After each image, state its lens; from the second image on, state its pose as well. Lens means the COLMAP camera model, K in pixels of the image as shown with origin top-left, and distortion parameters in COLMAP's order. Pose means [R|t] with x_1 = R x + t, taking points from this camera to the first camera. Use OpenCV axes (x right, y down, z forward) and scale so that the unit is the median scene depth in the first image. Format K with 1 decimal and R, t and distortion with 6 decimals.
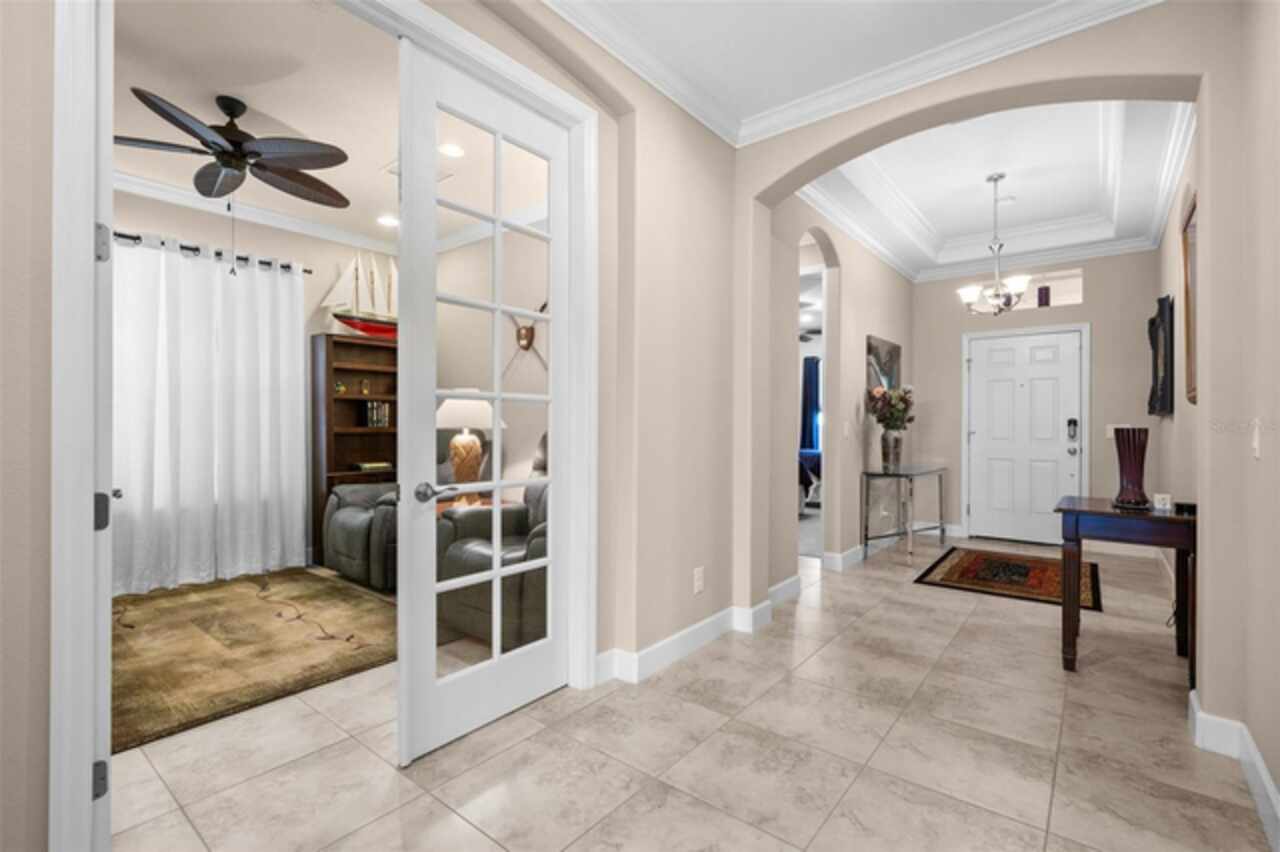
lens RADIAL K [[572.5, 0, 643.1], [0, 572.5, 424.7], [0, 0, 1]] dist [-0.002070, -0.000129]
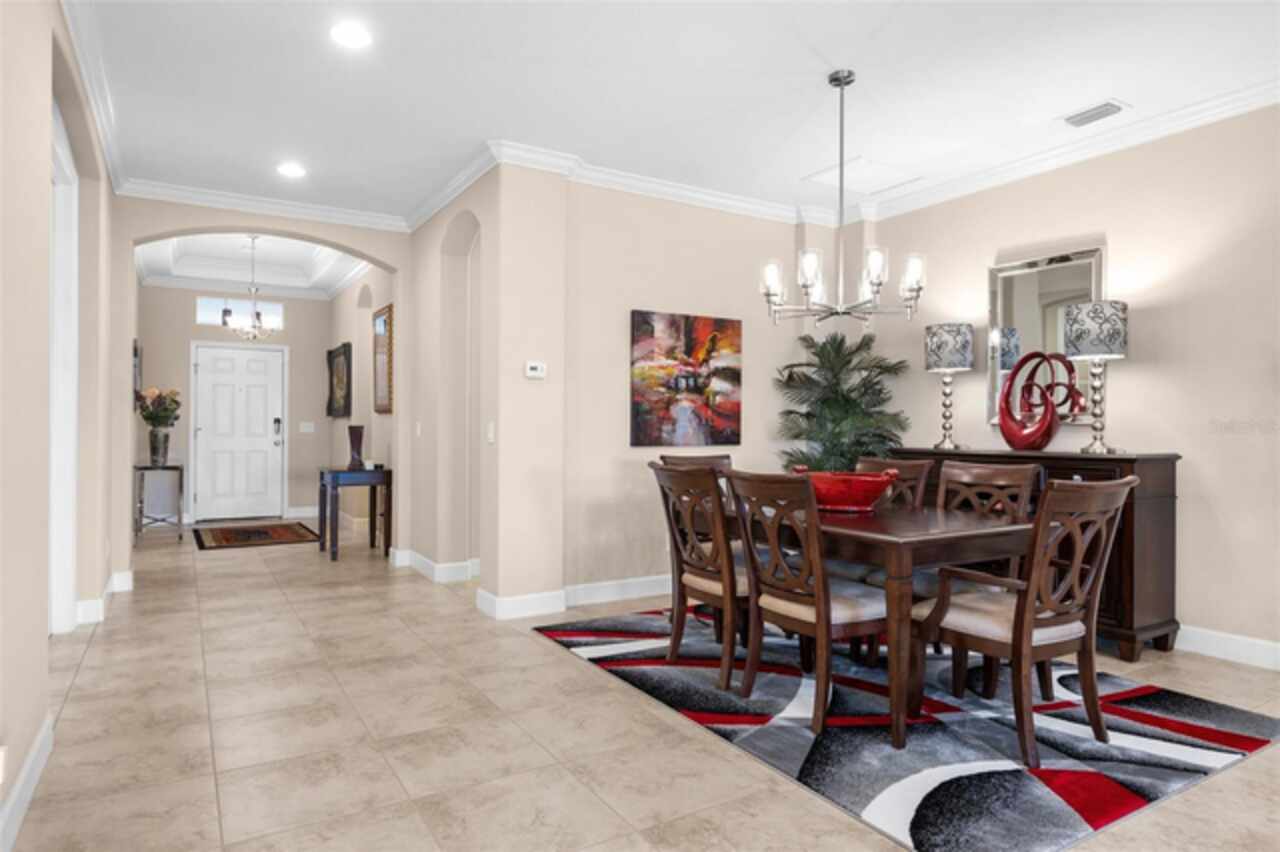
lens RADIAL K [[726.8, 0, 647.4], [0, 726.8, 424.6], [0, 0, 1]] dist [-0.025954, -0.000455]
pose [[0.316056, 0.000429, 0.948740, -0.543865], [-0.005942, 0.999981, 0.001528, -0.002957], [-0.948722, -0.006120, 0.316053, -0.319333]]
